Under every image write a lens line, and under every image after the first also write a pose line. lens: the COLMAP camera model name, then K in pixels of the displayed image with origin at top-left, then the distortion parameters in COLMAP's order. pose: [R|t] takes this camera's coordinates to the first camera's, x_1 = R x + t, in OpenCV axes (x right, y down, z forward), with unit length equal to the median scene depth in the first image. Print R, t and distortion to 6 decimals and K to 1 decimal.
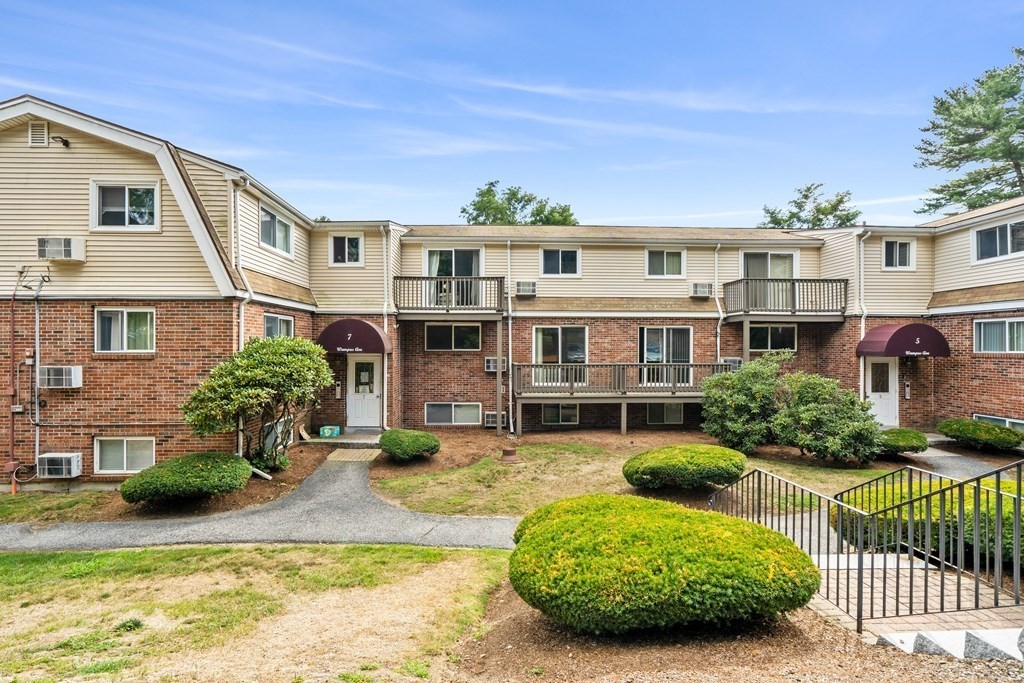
lens RADIAL K [[510.8, 0, 512.0], [0, 510.8, 341.5], [0, 0, 1]] dist [0.001125, 0.001337]
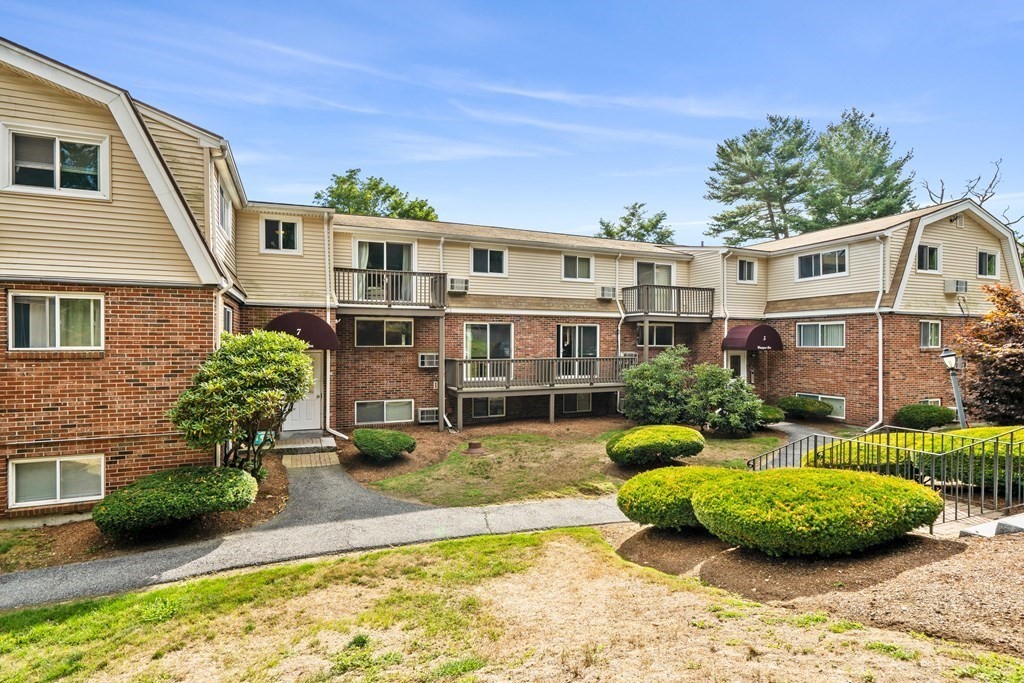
lens RADIAL K [[510.0, 0, 512.4], [0, 510.0, 340.7], [0, 0, 1]] dist [0.000248, 0.000668]
pose [[0.934941, 0.001507, 0.354800, -0.247827], [-0.003732, 0.999977, 0.005587, 0.000185], [-0.354784, -0.006548, 0.934925, 0.011336]]
